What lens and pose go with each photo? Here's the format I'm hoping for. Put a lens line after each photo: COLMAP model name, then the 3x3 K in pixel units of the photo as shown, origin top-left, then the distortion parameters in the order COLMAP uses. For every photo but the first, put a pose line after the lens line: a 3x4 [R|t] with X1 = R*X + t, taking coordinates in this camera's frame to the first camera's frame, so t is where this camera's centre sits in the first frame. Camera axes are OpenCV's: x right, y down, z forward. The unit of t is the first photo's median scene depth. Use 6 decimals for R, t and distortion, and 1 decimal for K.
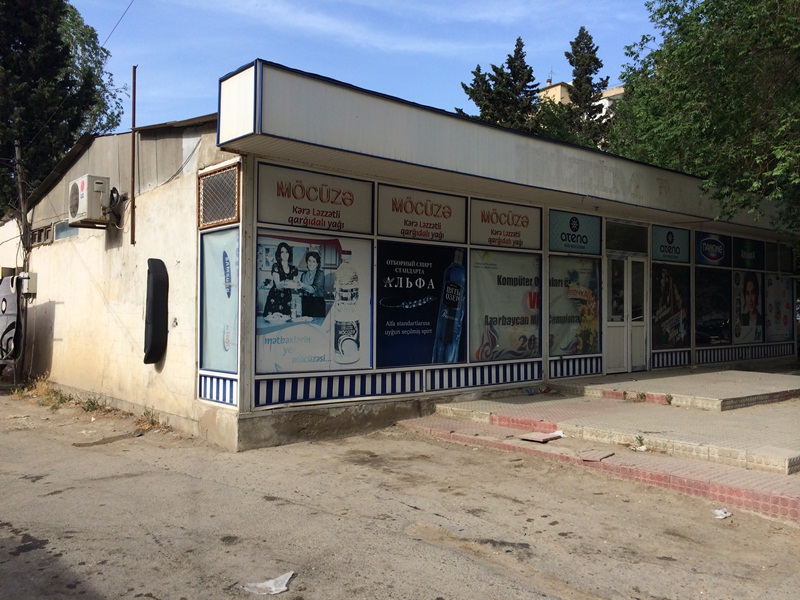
lens RADIAL K [[708.6, 0, 400.1], [0, 708.6, 300.7], [0, 0, 1]] dist [-0.004442, -0.001123]
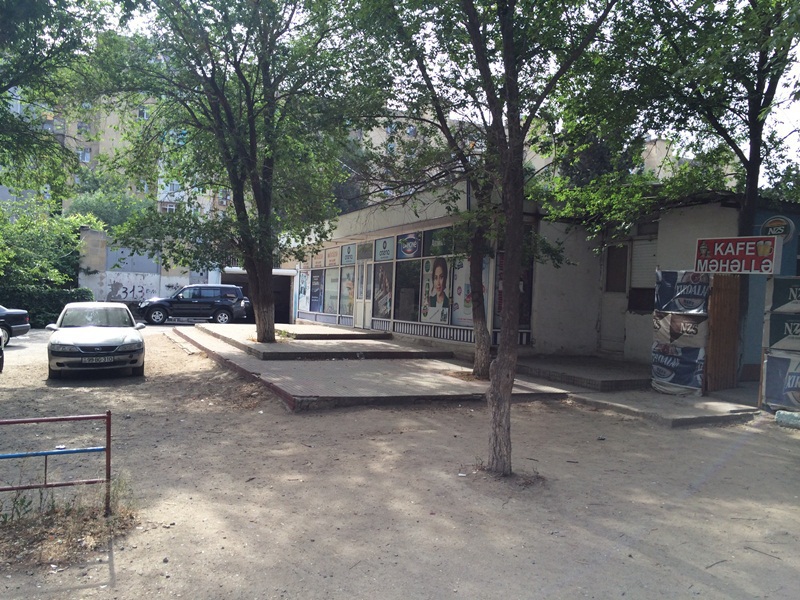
lens RADIAL K [[708.6, 0, 400.1], [0, 708.6, 300.5], [0, 0, 1]] dist [-0.004442, -0.001123]
pose [[-0.290682, 0.000428, -0.956820, 1.647312], [-0.002642, 0.999996, 0.001250, 0.024923], [0.956816, 0.002891, -0.290680, 1.333531]]
